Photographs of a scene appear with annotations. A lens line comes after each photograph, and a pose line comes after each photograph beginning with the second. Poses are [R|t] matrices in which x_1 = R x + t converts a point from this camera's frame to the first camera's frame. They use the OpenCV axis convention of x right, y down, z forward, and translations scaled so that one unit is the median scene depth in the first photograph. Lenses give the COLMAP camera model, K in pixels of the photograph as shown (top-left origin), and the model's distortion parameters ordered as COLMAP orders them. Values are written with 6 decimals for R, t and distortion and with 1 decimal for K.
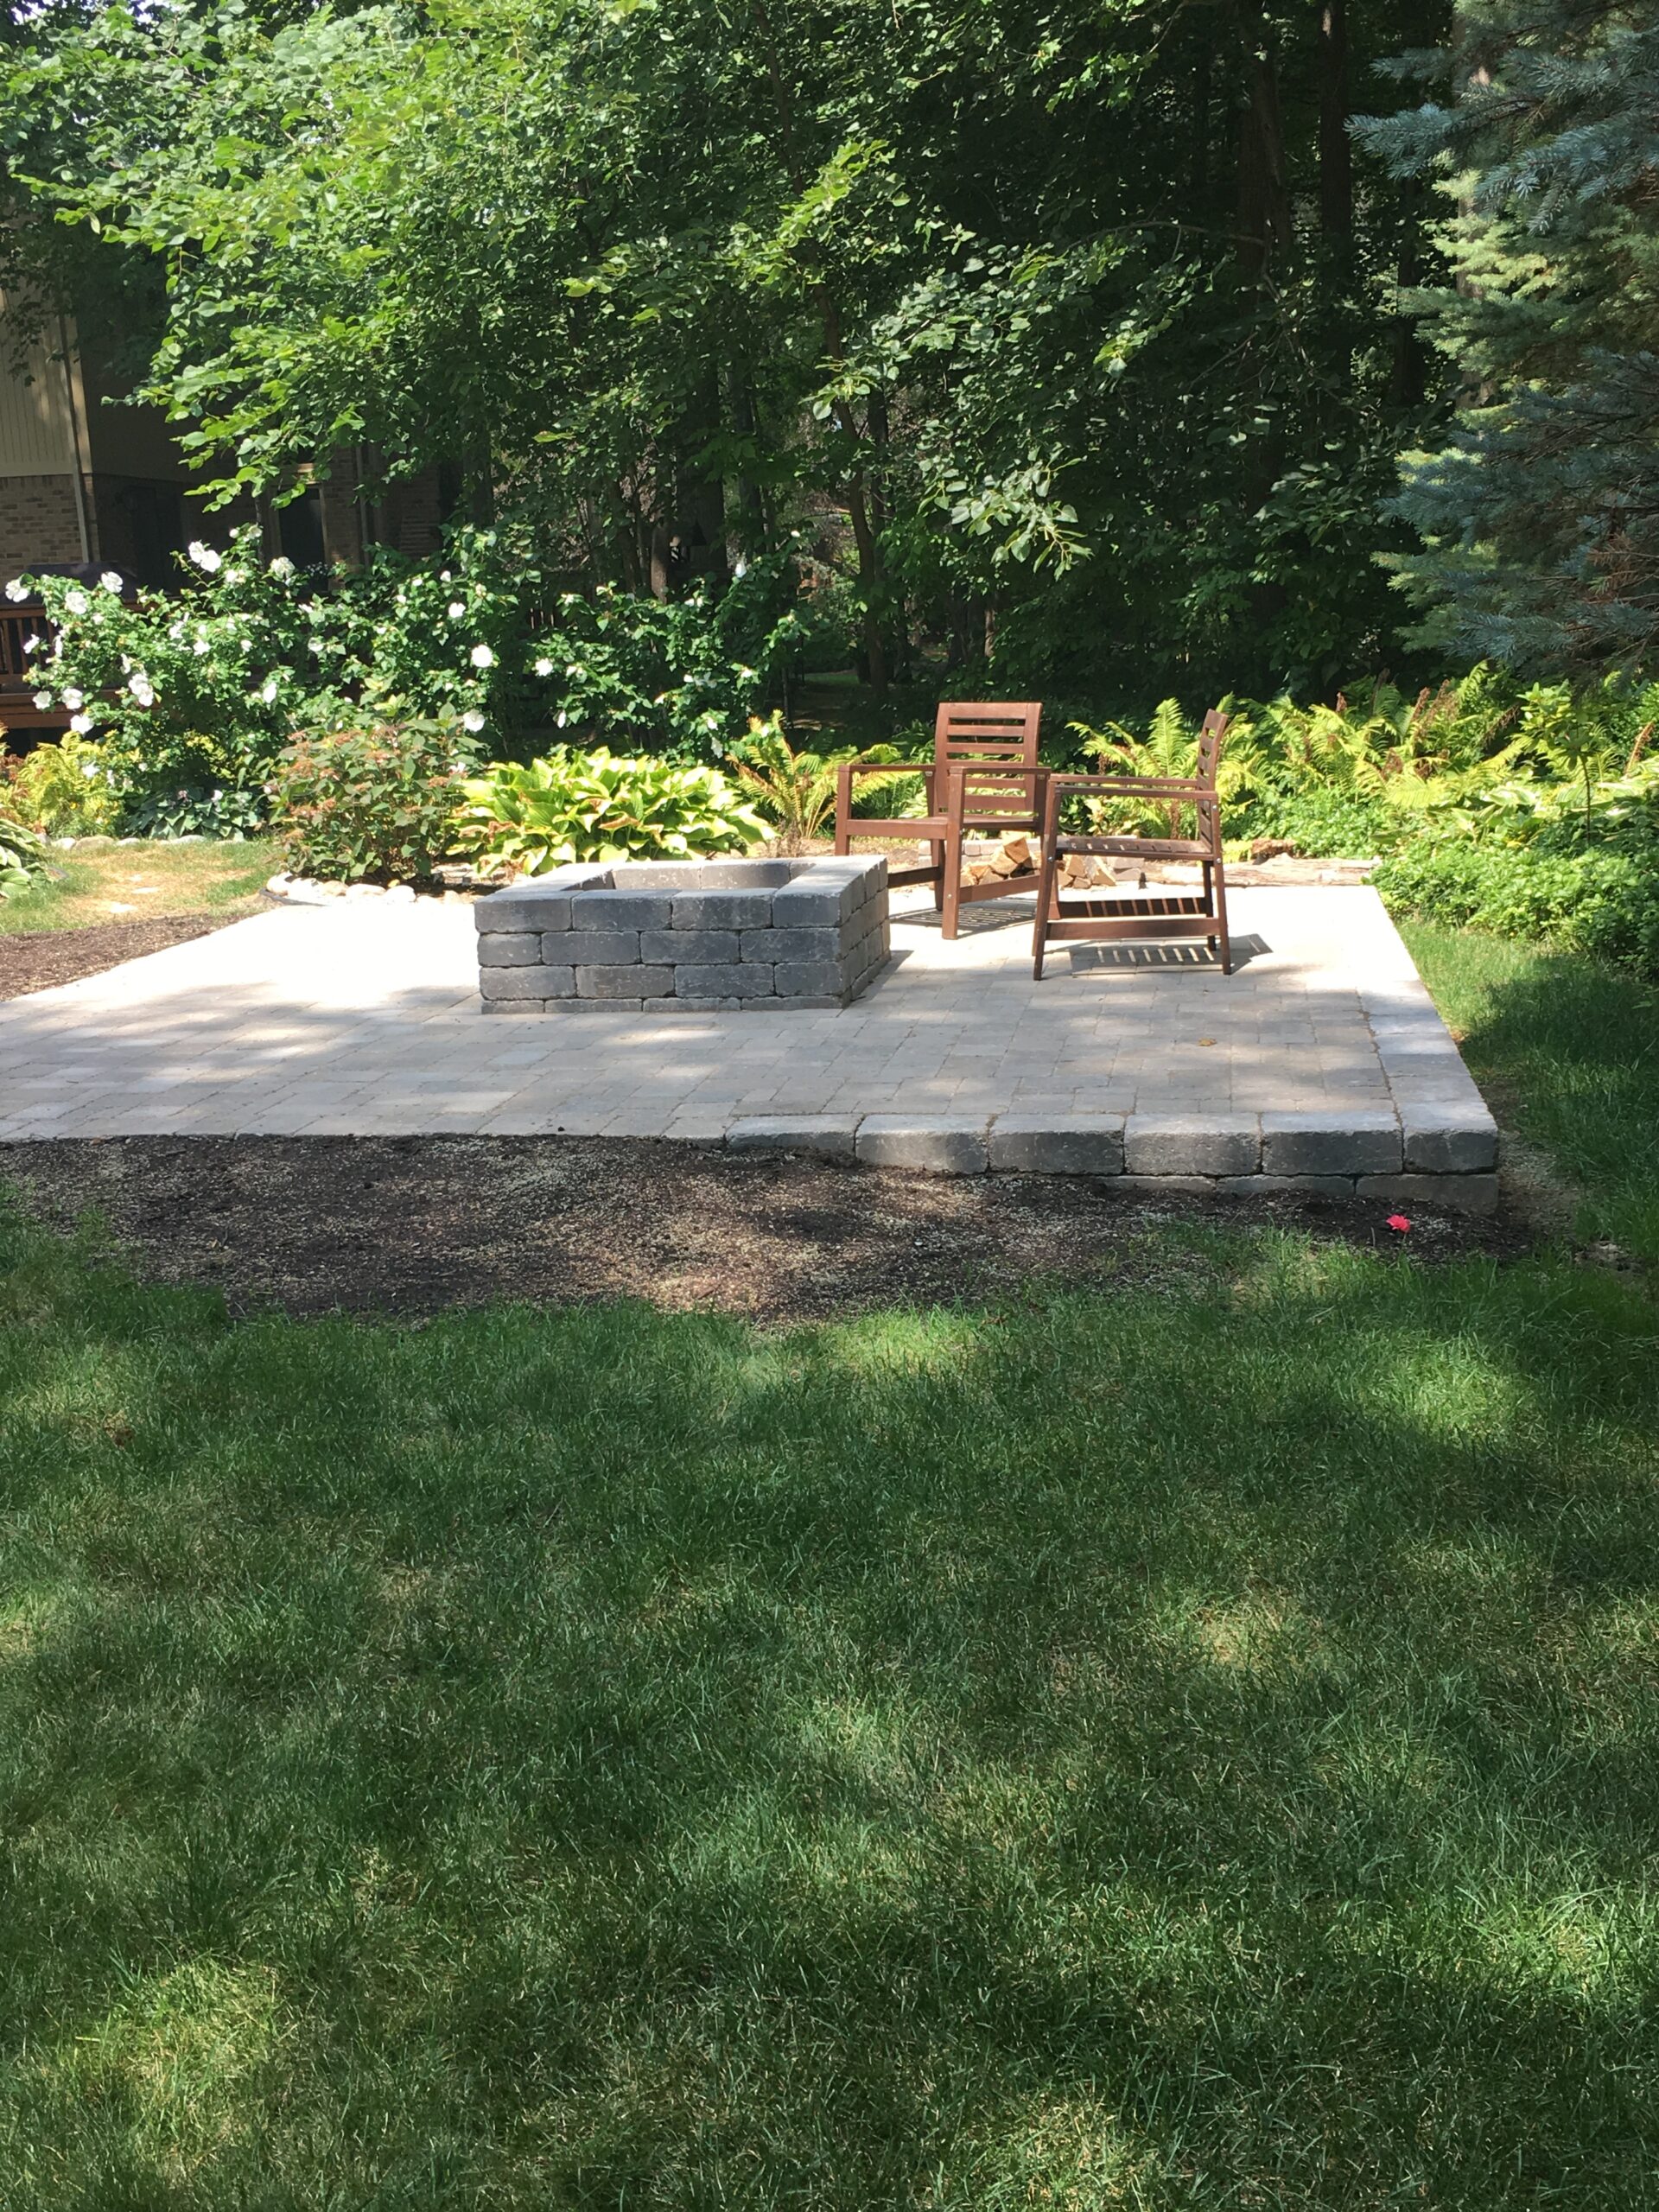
lens RADIAL K [[2439.8, 0, 830.4], [0, 2439.8, 1100.2], [0, 0, 1]] dist [0.083590, 0.000000]
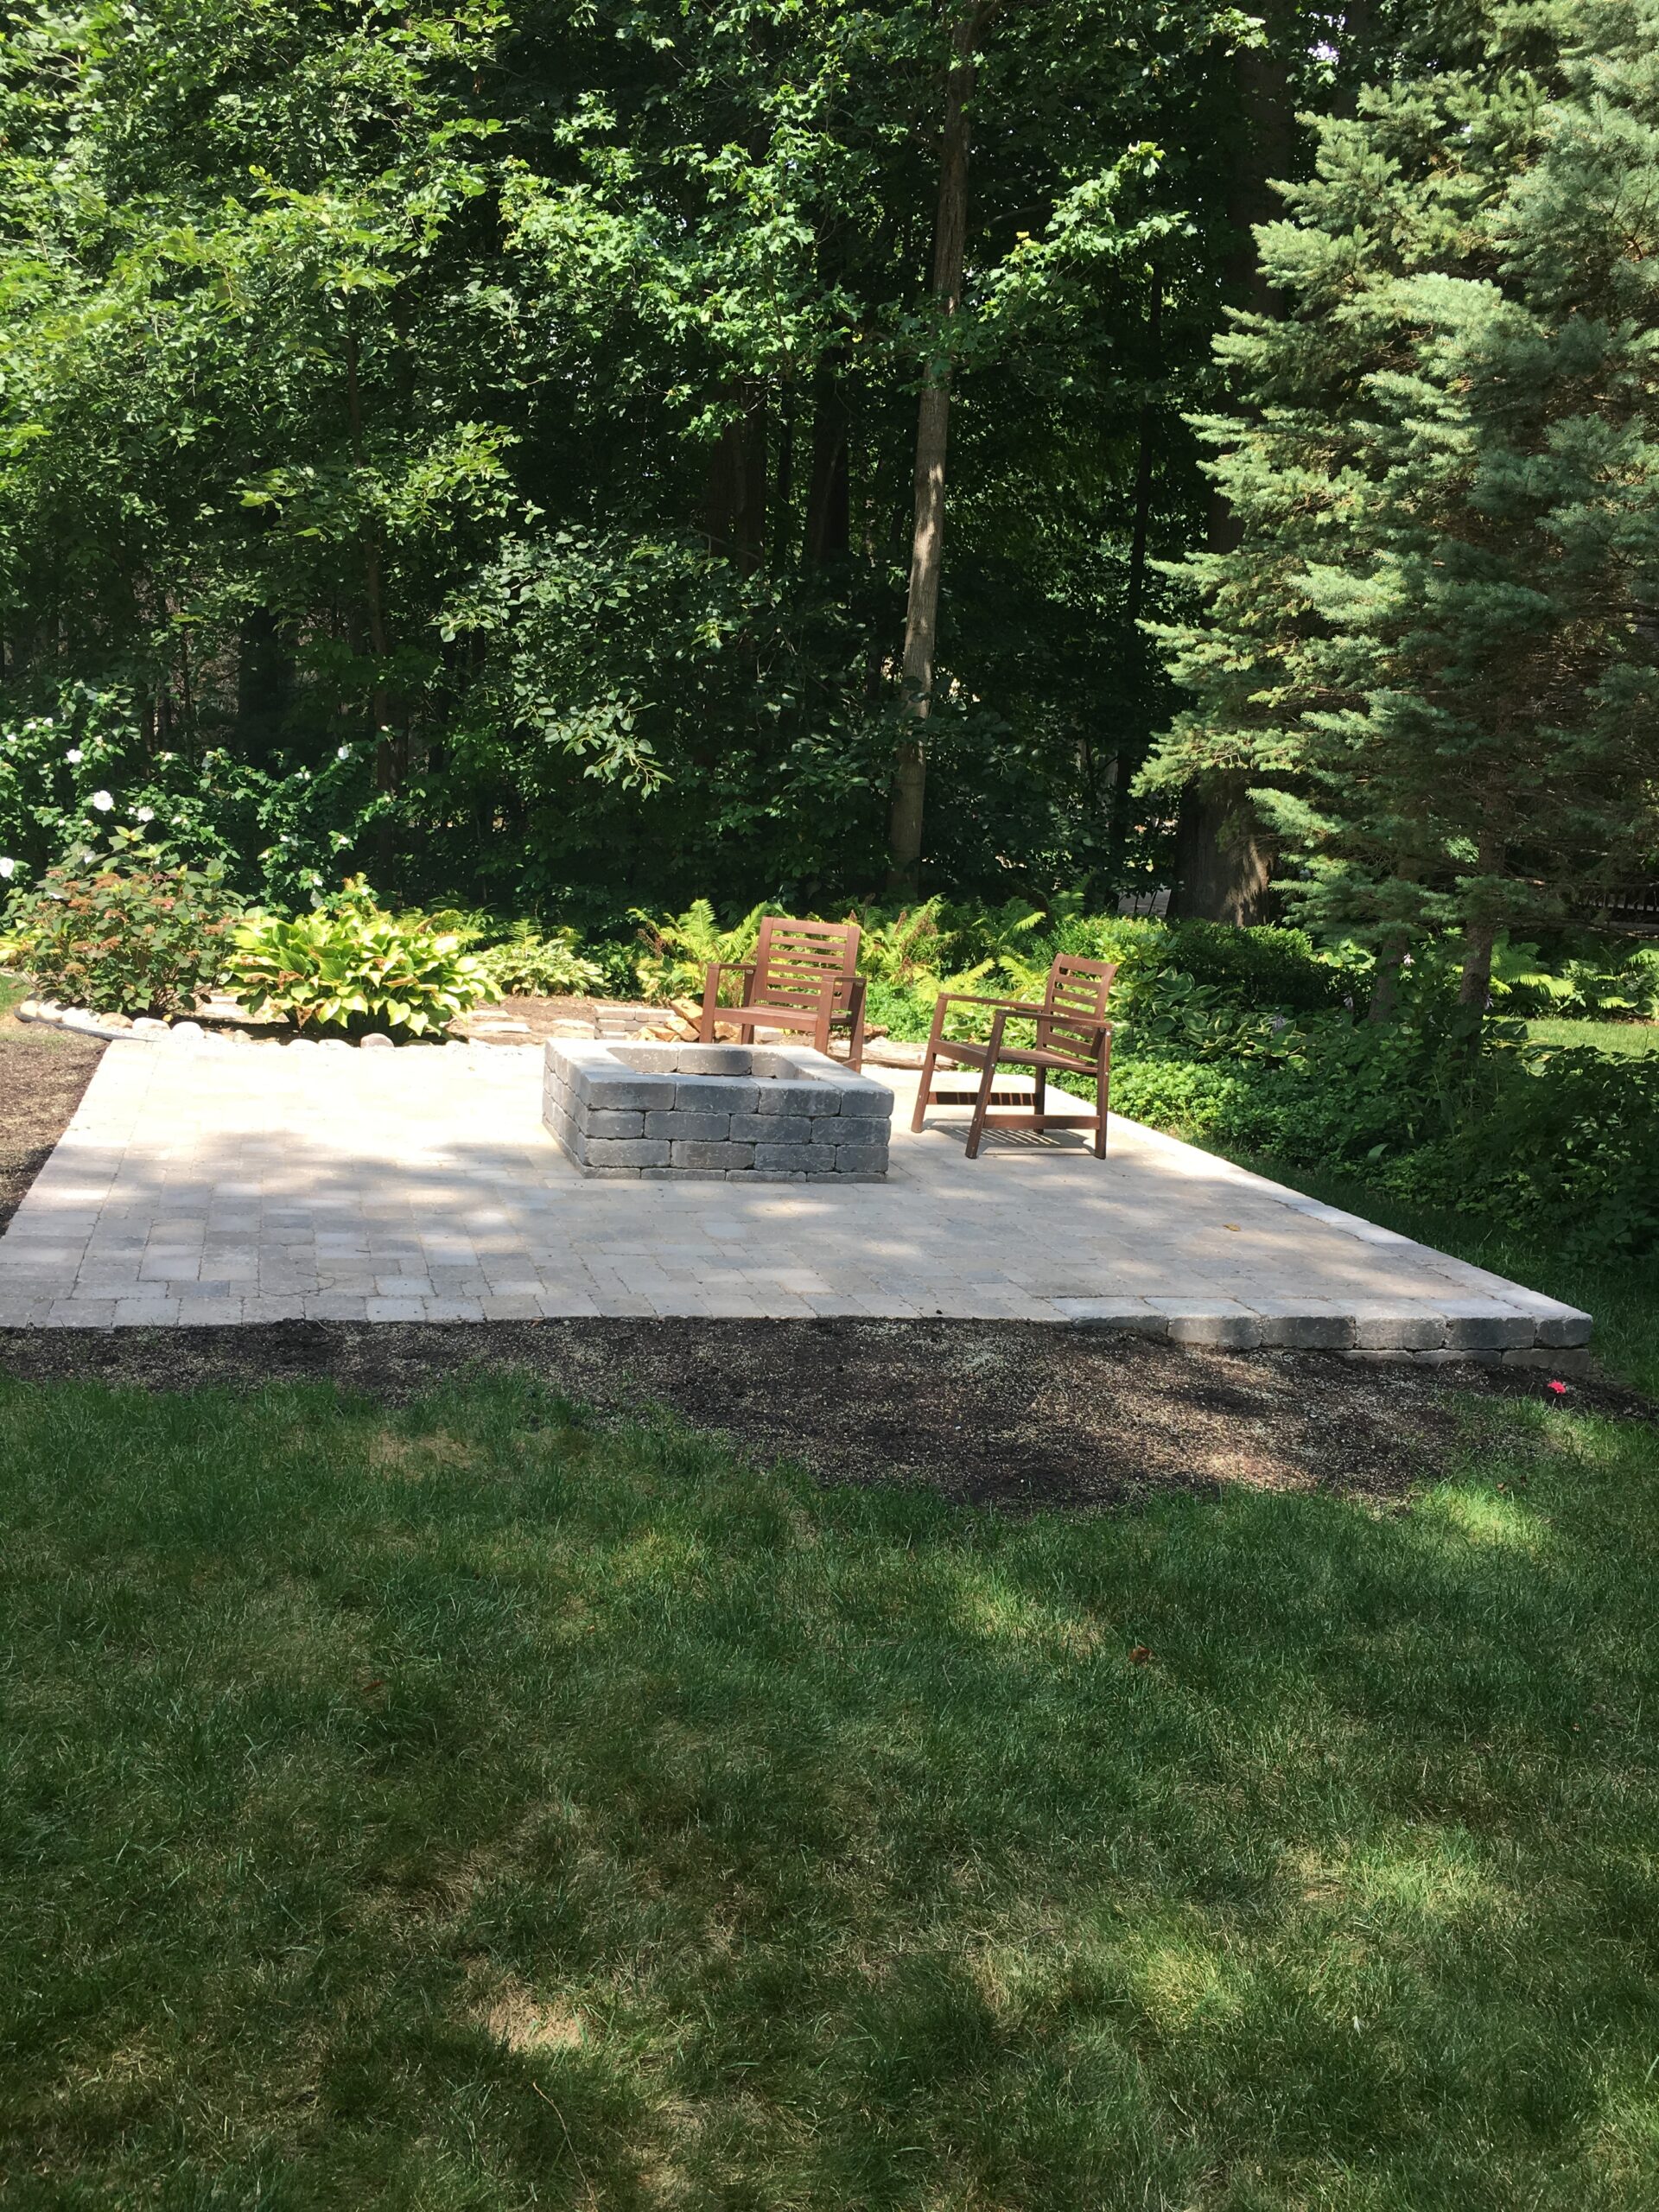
lens RADIAL K [[1893.7, 0, 828.5], [0, 1893.7, 1115.6], [0, 0, 1]] dist [0.033607, 0.002409]
pose [[0.898027, 0.038705, 0.438234, -0.238533], [-0.028167, 0.999137, -0.030525, -0.022750], [-0.439037, 0.015068, 0.898342, 0.086395]]
